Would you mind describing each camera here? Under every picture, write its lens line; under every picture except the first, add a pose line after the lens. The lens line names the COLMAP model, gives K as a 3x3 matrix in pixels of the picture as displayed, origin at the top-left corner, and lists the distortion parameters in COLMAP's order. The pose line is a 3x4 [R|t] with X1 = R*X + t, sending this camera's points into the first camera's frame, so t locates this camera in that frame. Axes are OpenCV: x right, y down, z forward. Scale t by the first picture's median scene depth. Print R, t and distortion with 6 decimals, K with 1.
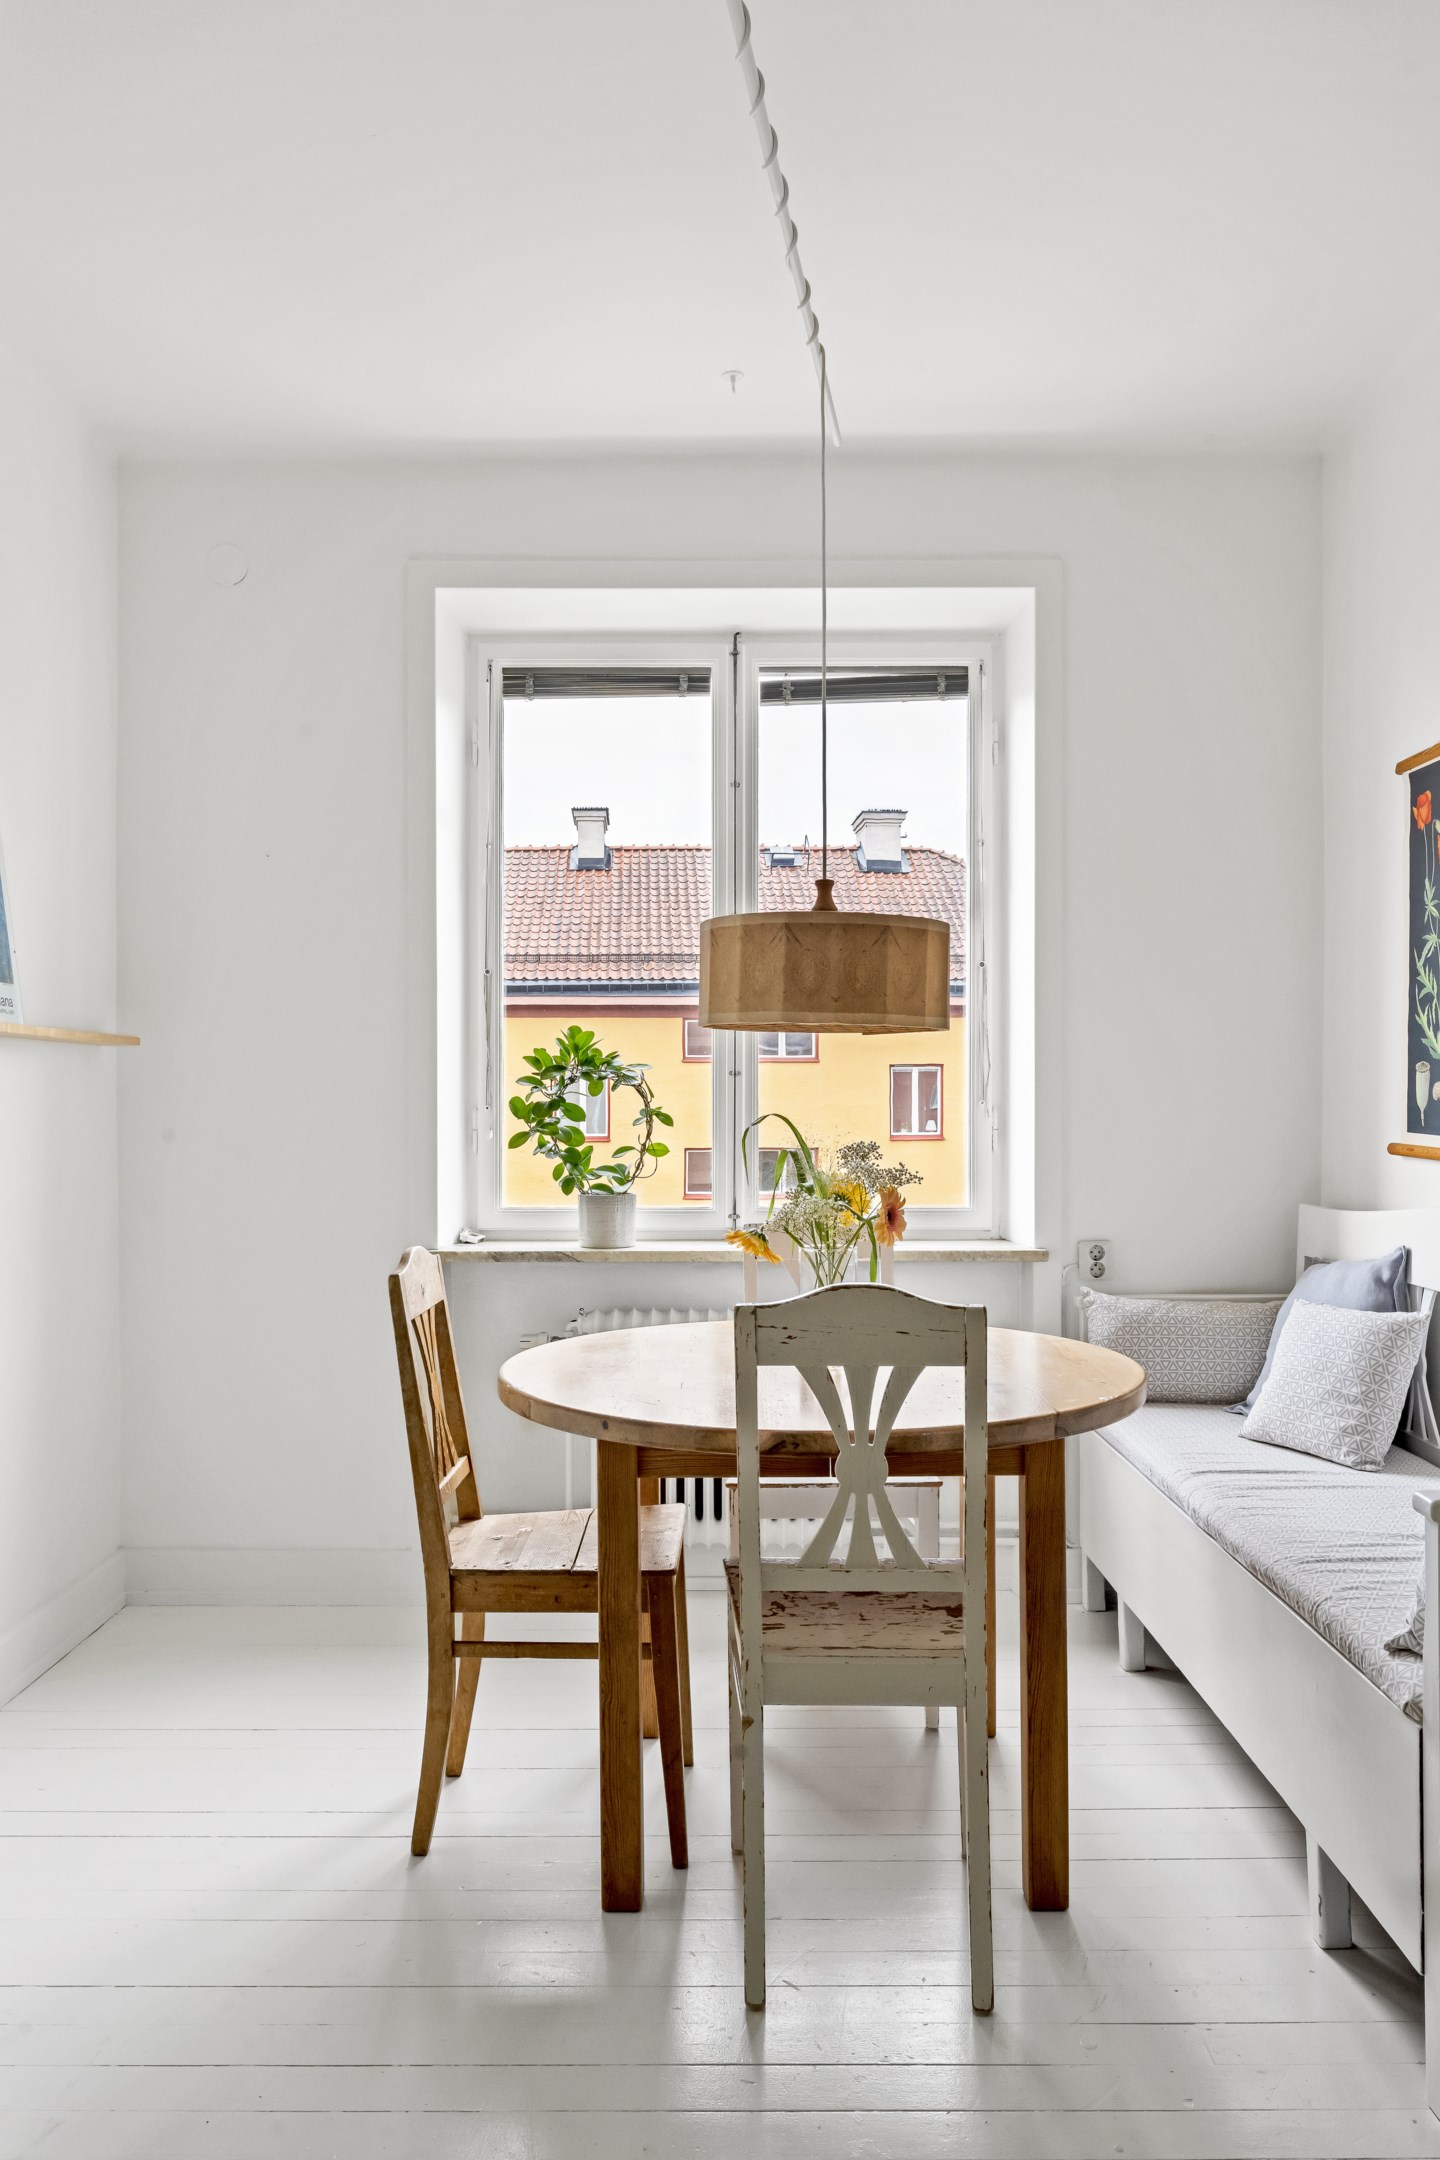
lens RADIAL K [[1580.5, 0, 702.6], [0, 1580.5, 1097.4], [0, 0, 1]] dist [-0.004769, 0.001057]
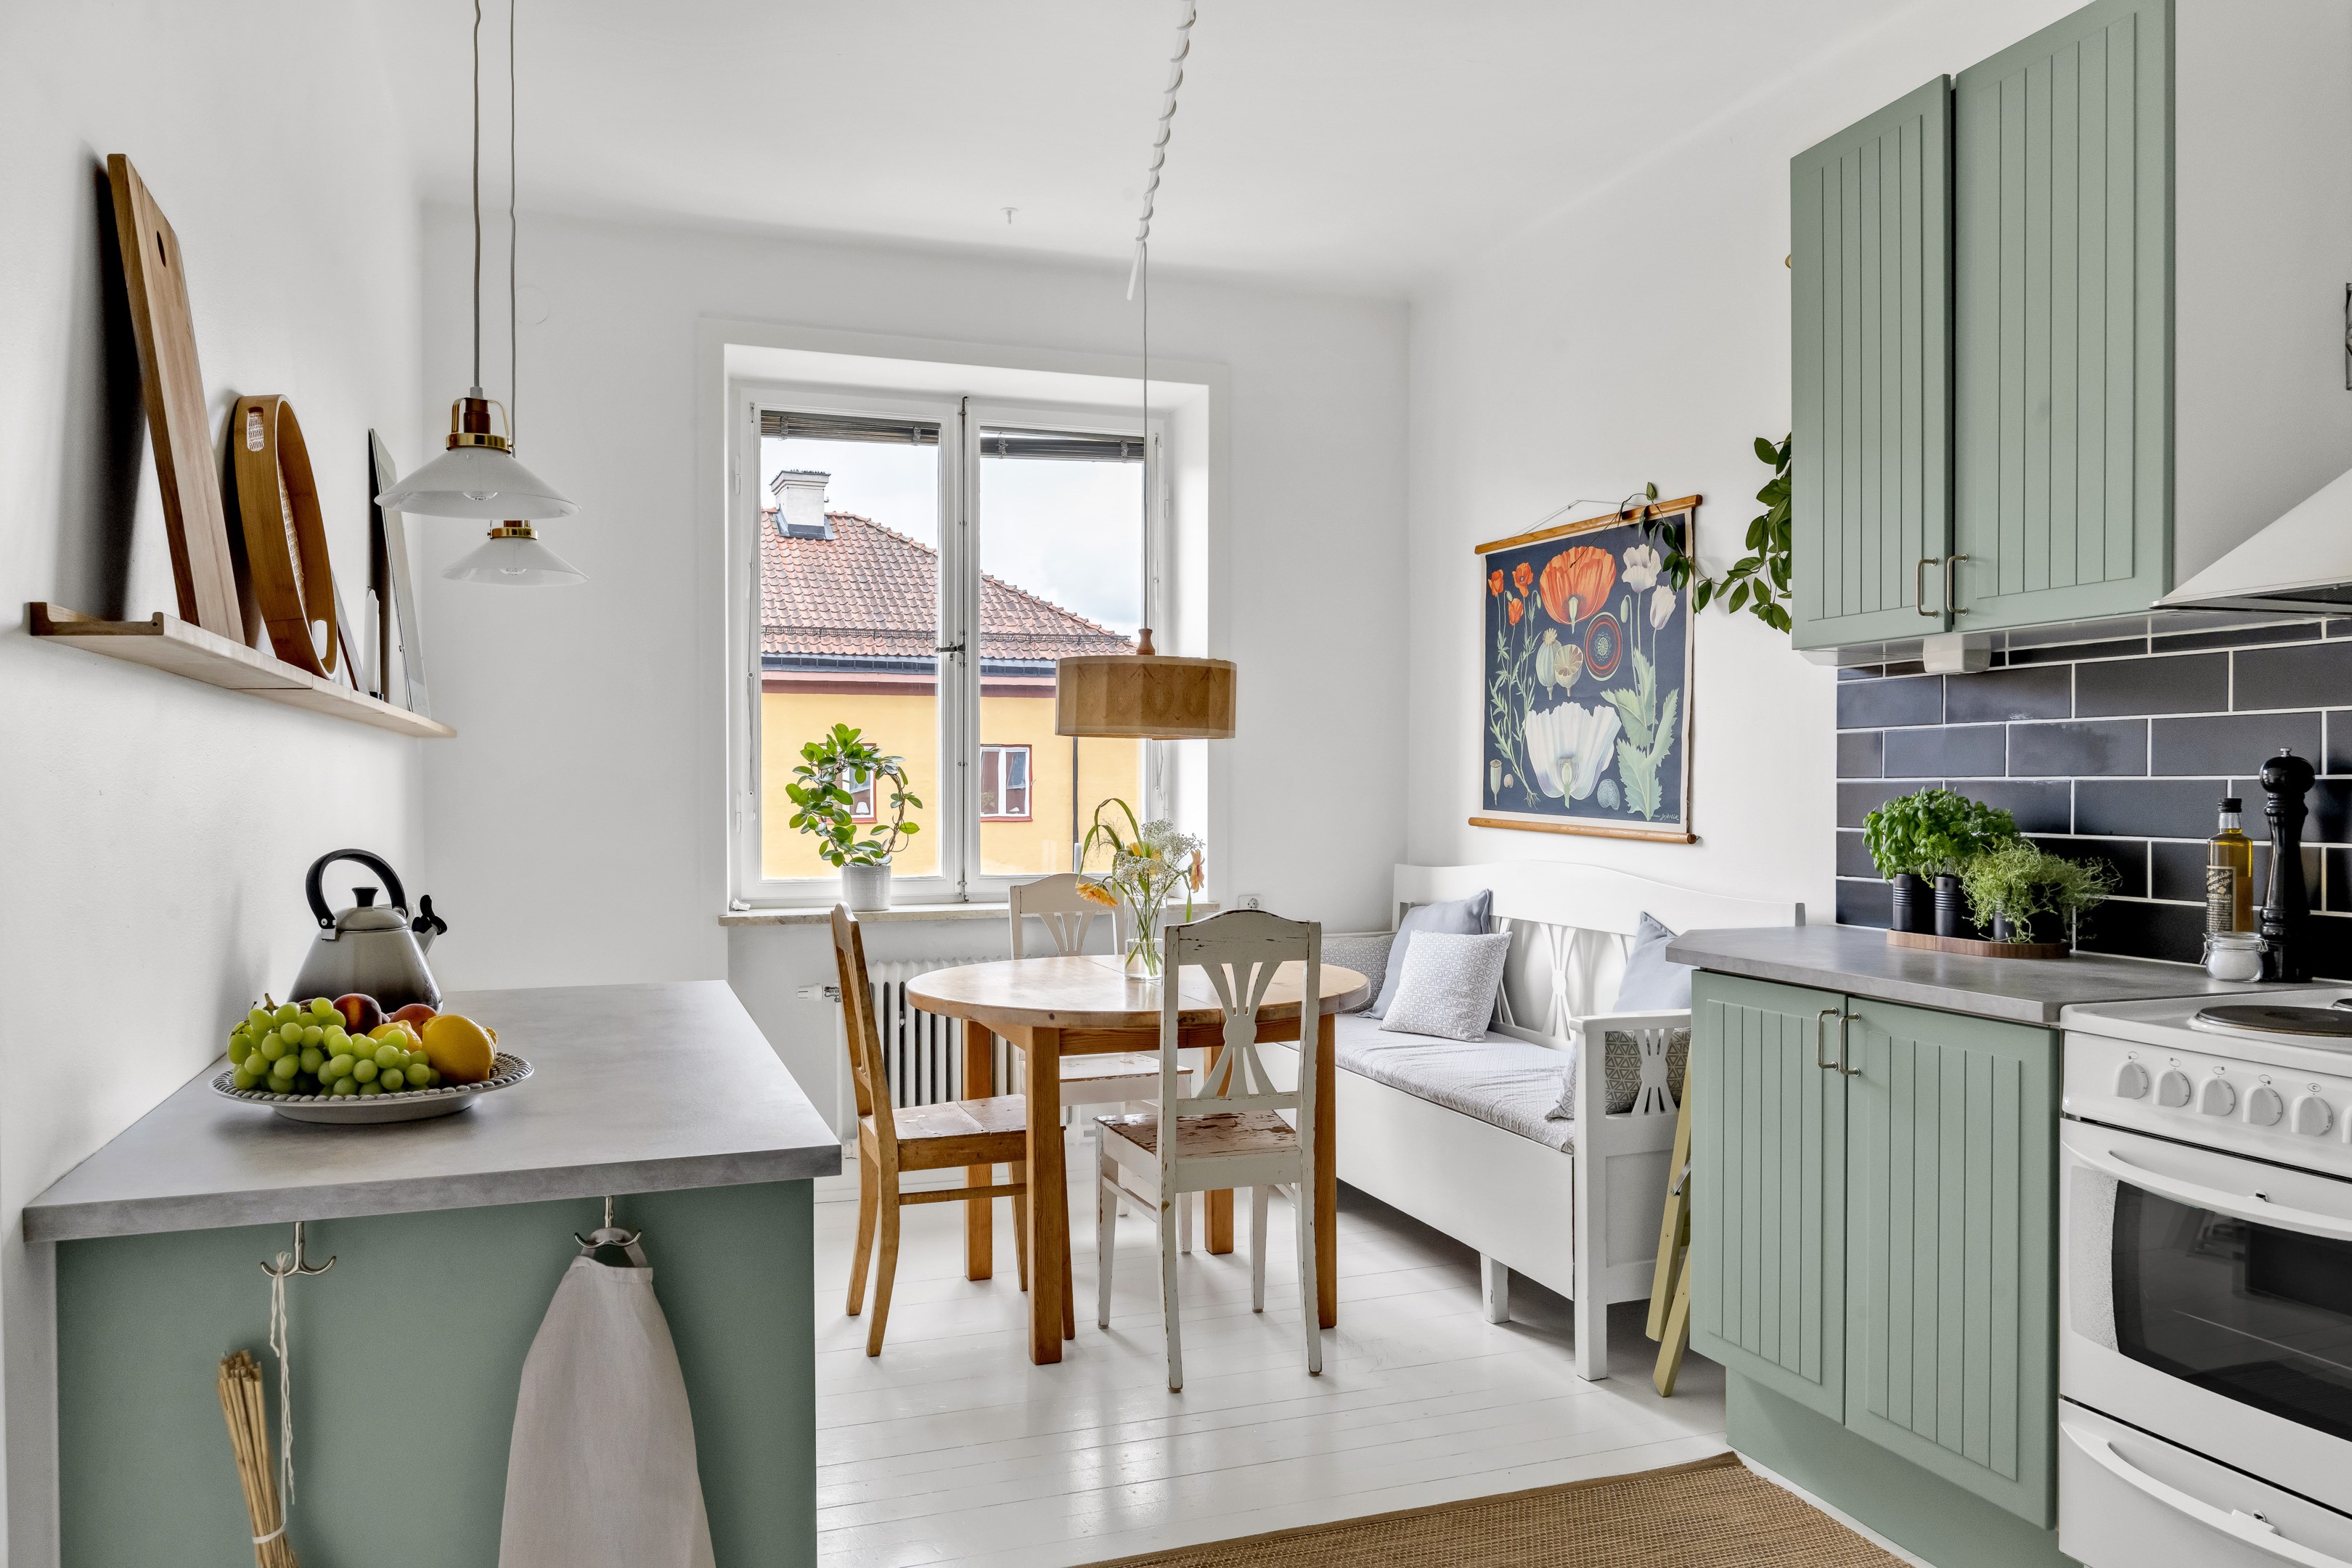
lens RADIAL K [[1740.1, 0, 1167.6], [0, 1740.1, 792.4], [0, 0, 1]] dist [-0.009235, -0.011047]
pose [[0.937506, -0.002185, 0.347961, -0.361293], [-0.000896, 0.999962, 0.008691, -0.006483], [-0.347967, -0.008459, 0.937469, -0.360587]]
